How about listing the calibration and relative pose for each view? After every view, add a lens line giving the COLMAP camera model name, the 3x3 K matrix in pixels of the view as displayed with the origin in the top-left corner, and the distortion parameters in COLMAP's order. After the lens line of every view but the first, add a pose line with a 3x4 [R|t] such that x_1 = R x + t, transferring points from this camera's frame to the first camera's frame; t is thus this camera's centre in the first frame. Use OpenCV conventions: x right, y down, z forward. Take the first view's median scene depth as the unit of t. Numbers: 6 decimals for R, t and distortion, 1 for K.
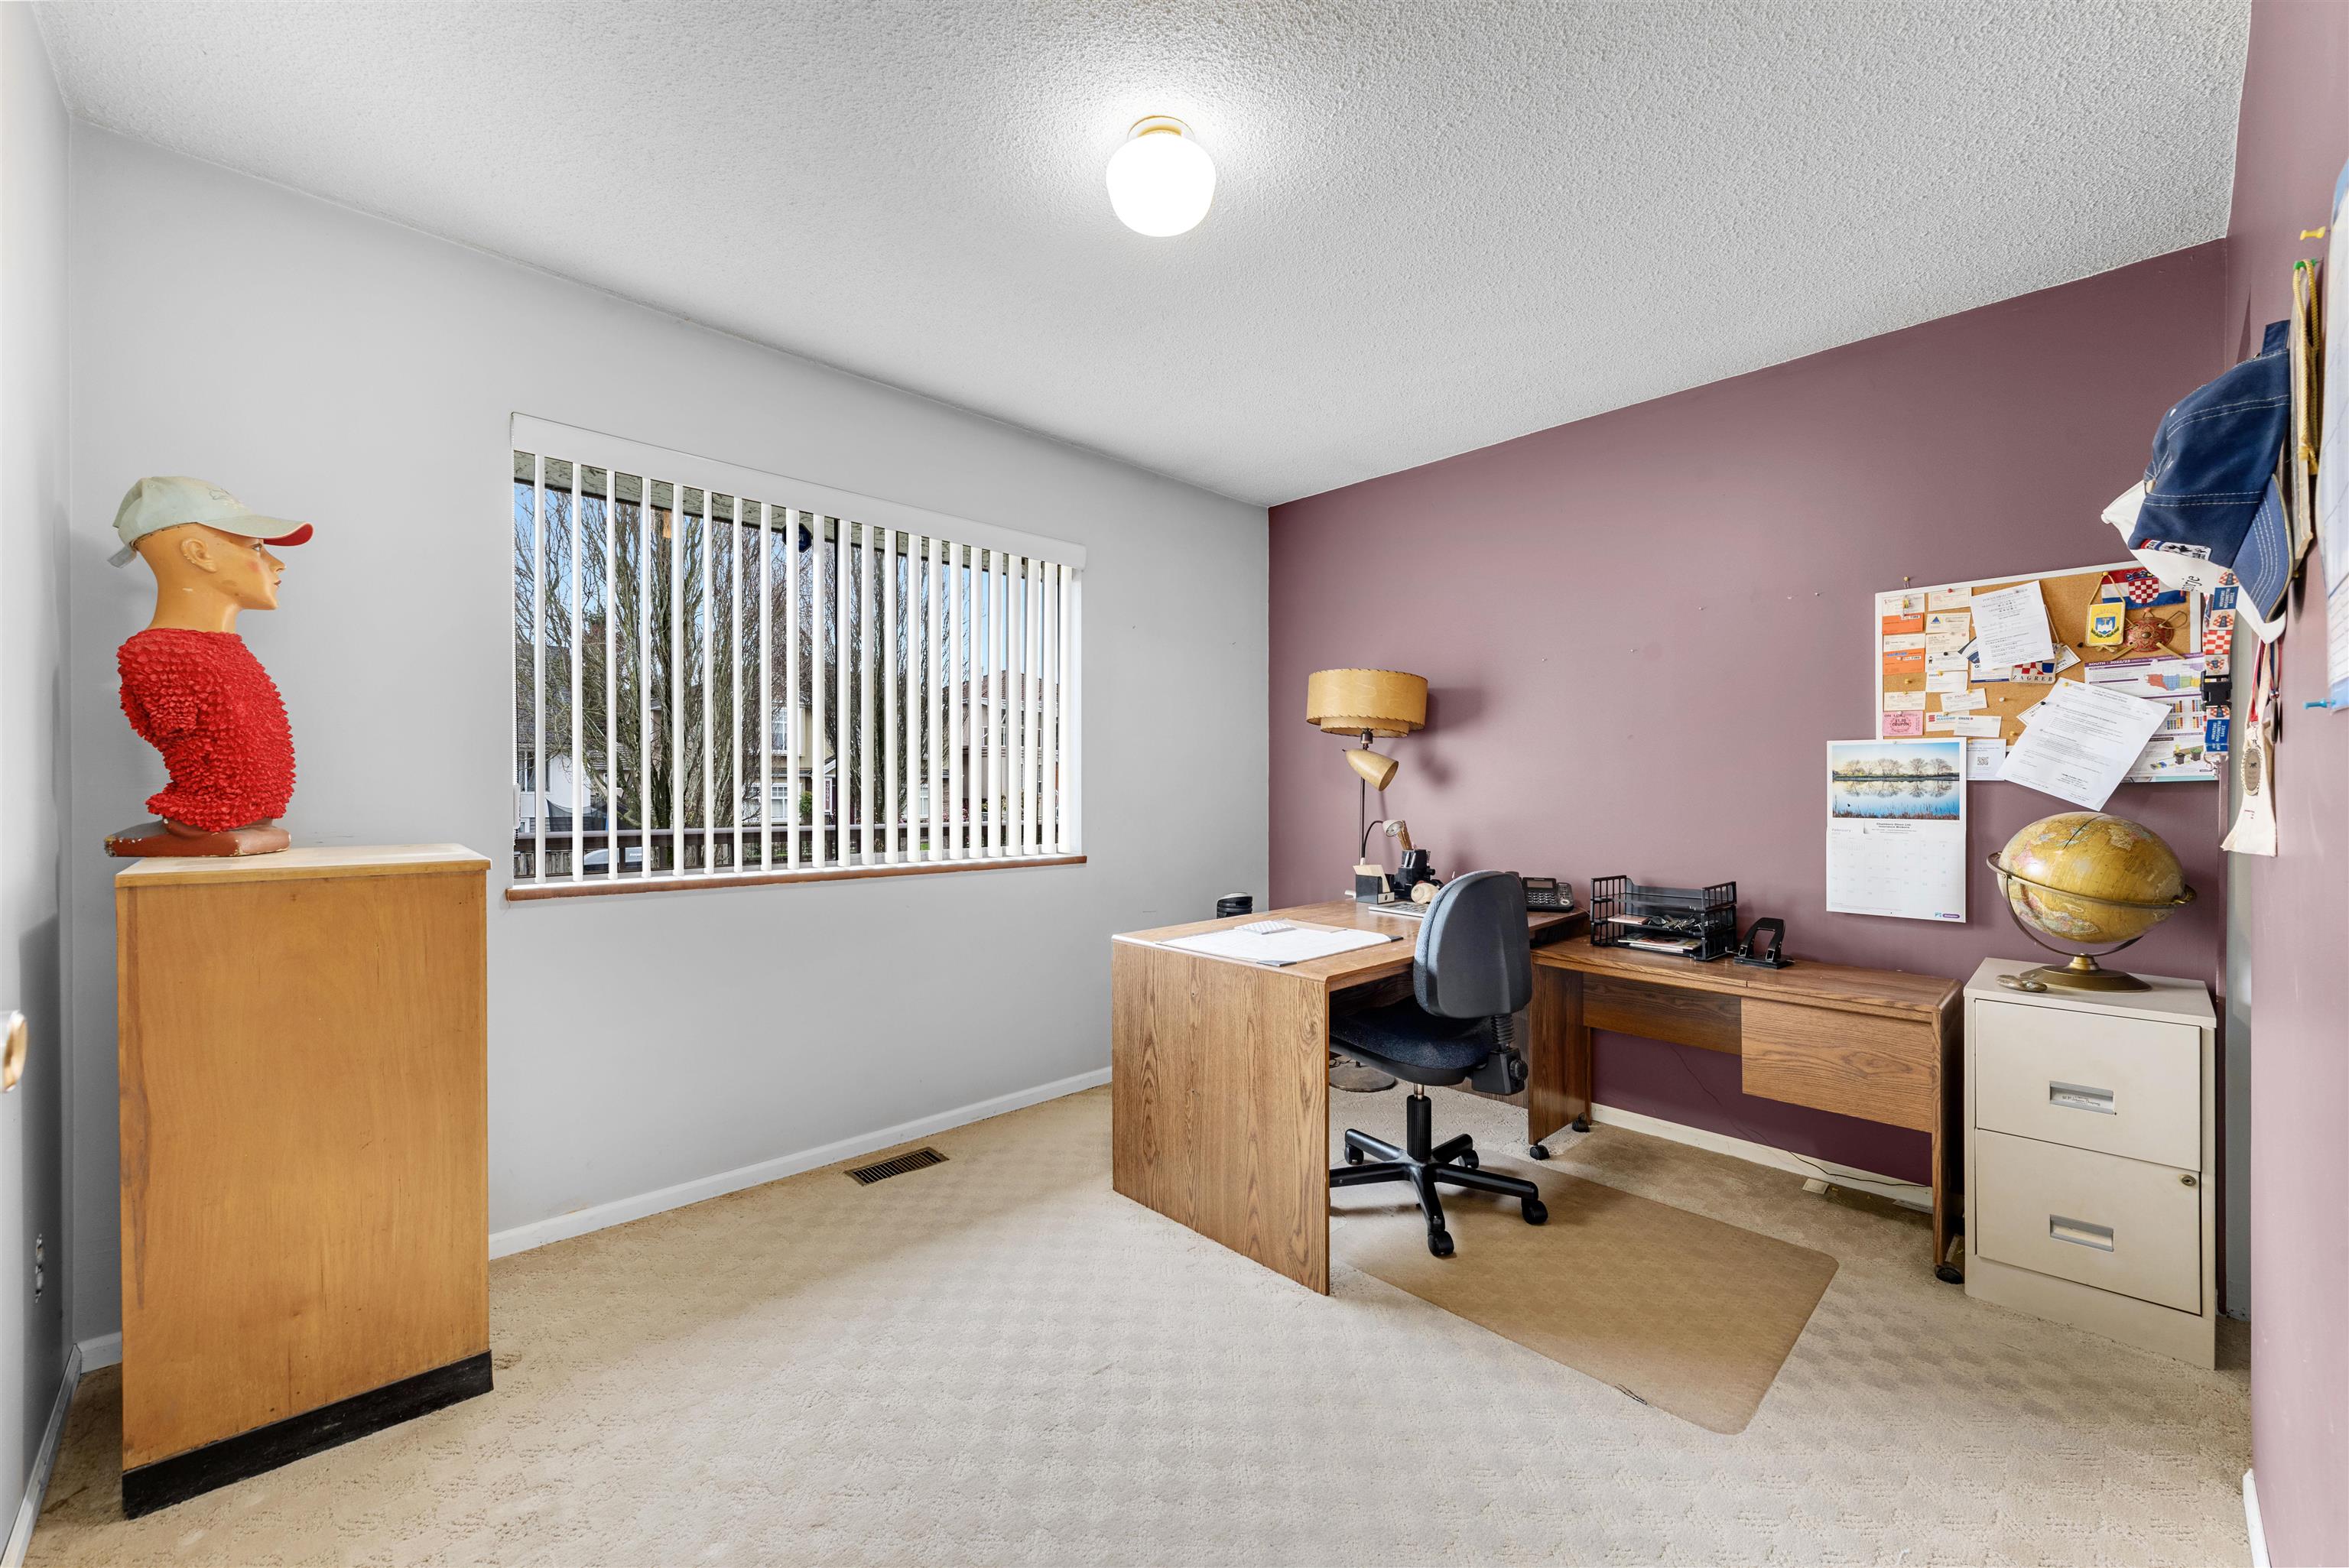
lens RADIAL K [[923.4, 0, 1172.9], [0, 923.4, 788.8], [0, 0, 1]] dist [0.014548, -0.004677]
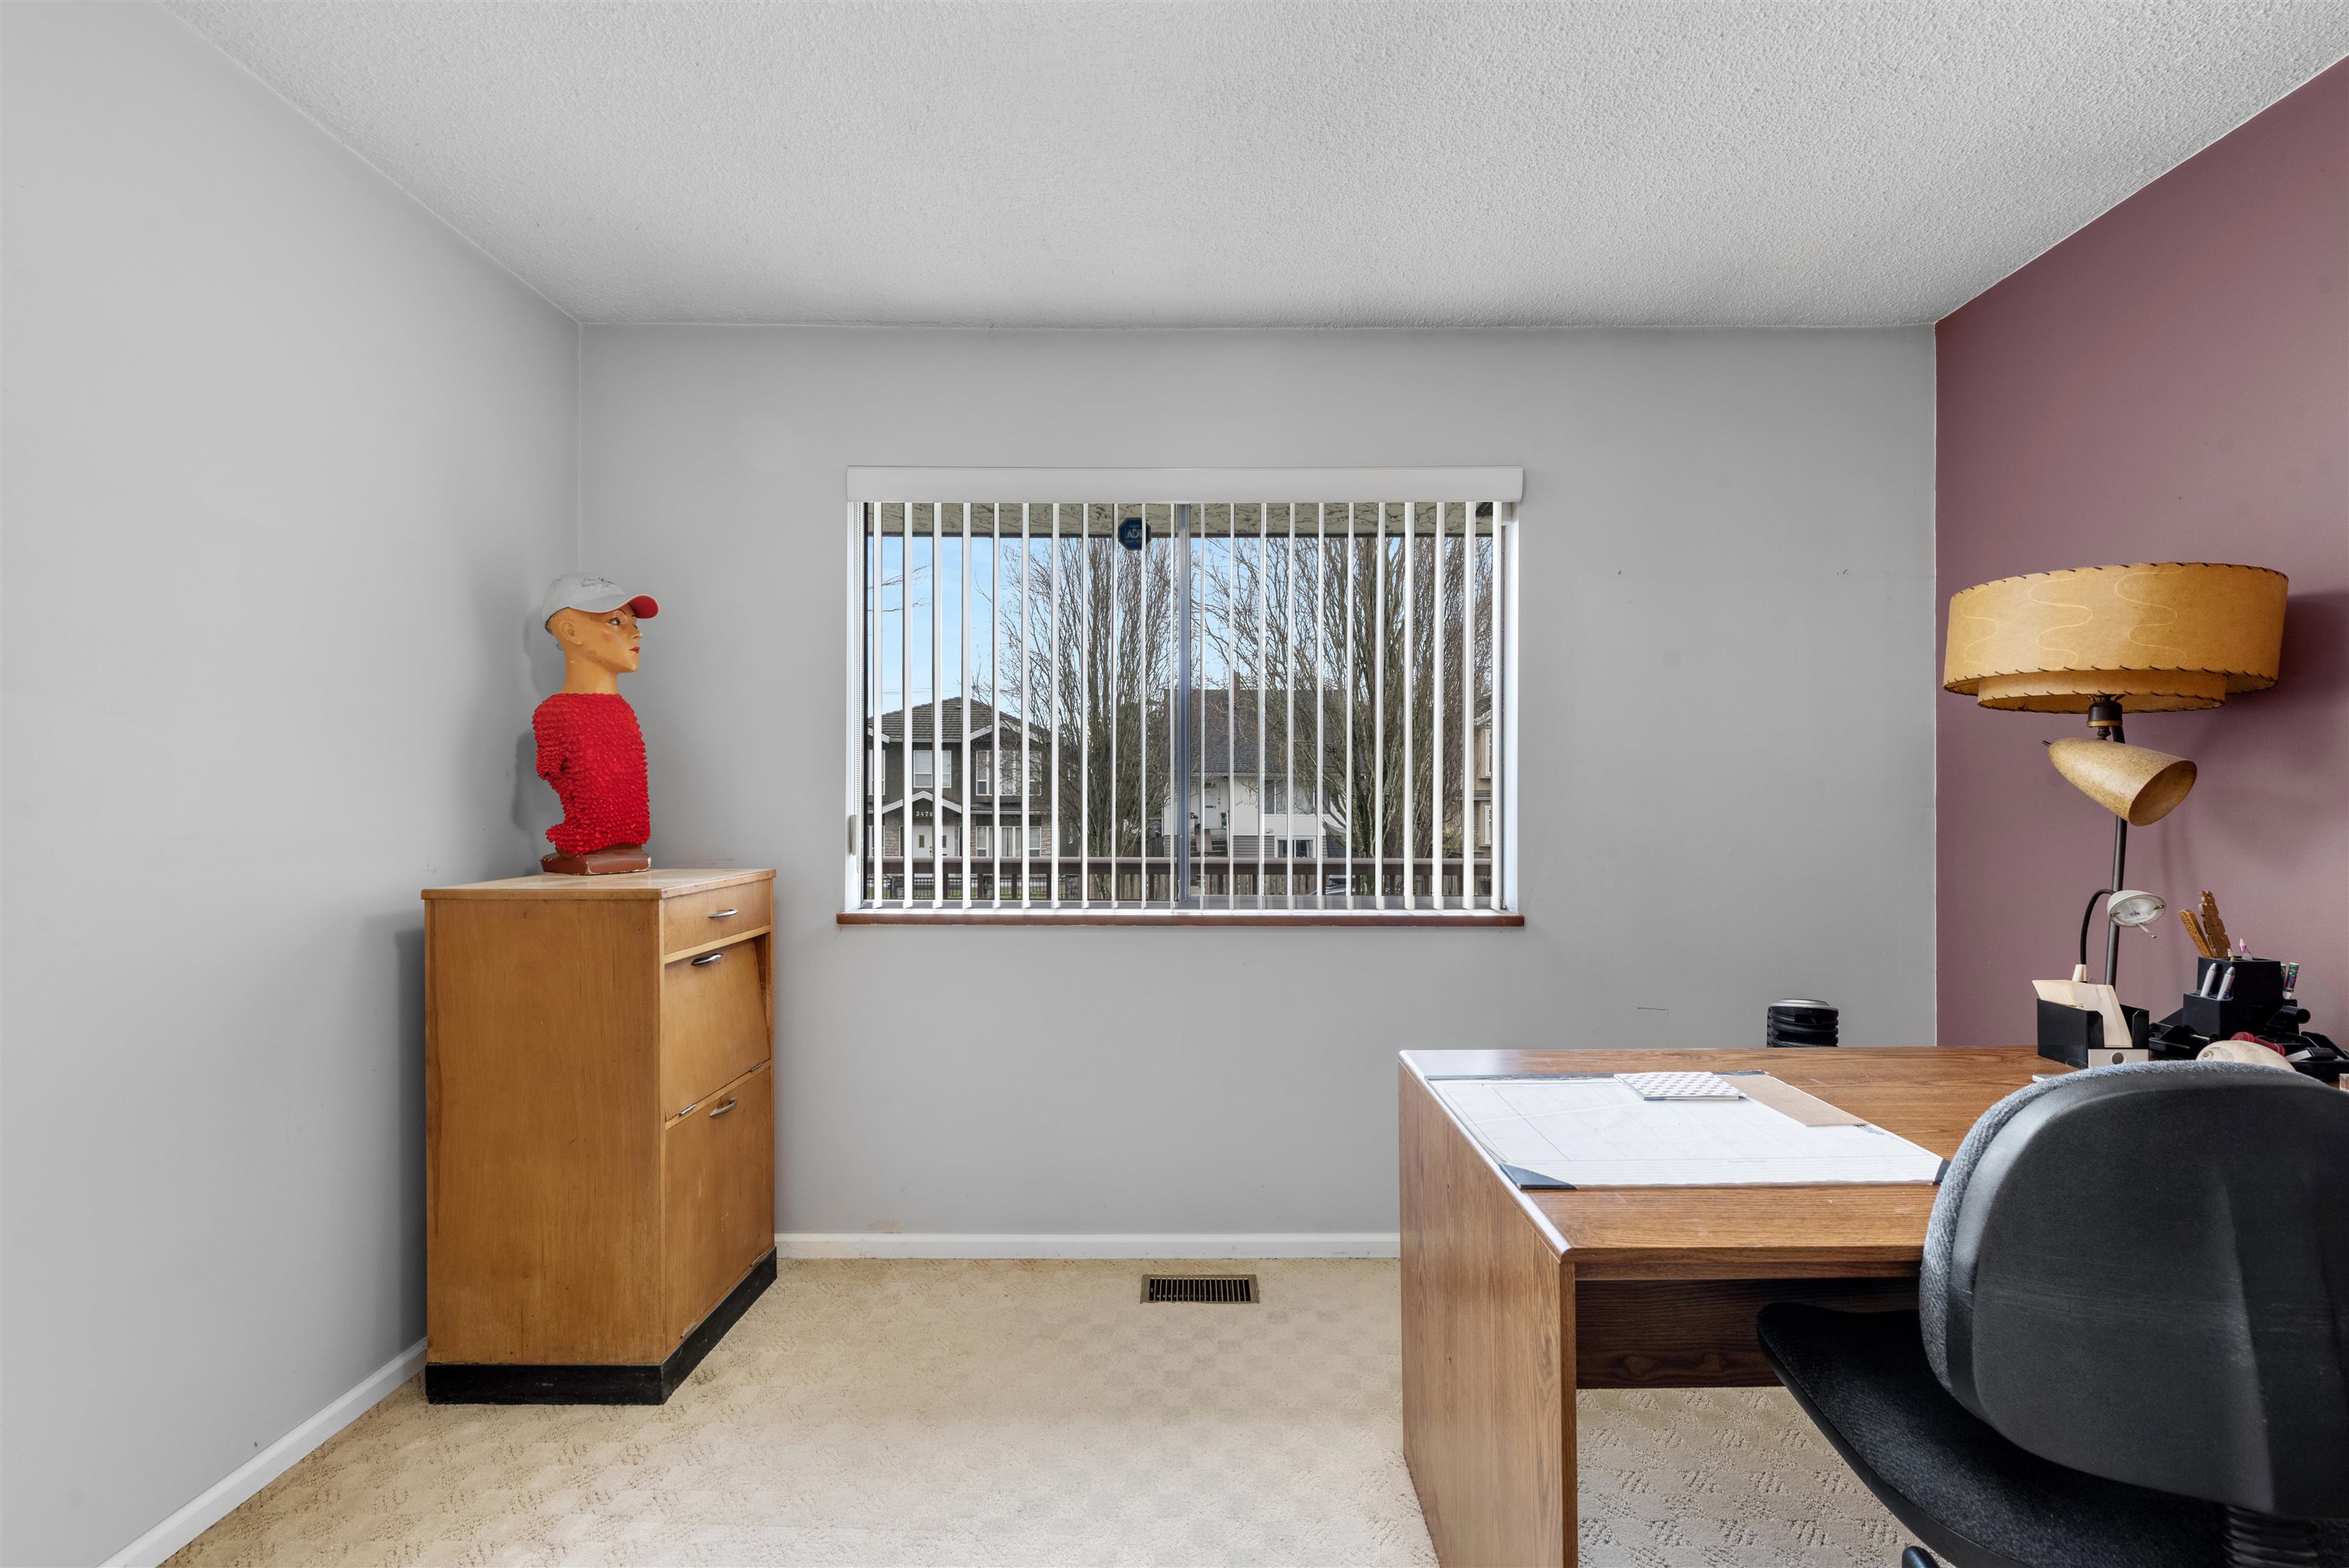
lens RADIAL K [[923.4, 0, 1217.7], [0, 923.4, 811.1], [0, 0, 1]] dist [0.014548, -0.004677]
pose [[0.723323, -0.003884, -0.690499, 0.315981], [0.001258, 0.999990, -0.004308, -0.004263], [0.690509, 0.002247, 0.723320, 0.500916]]
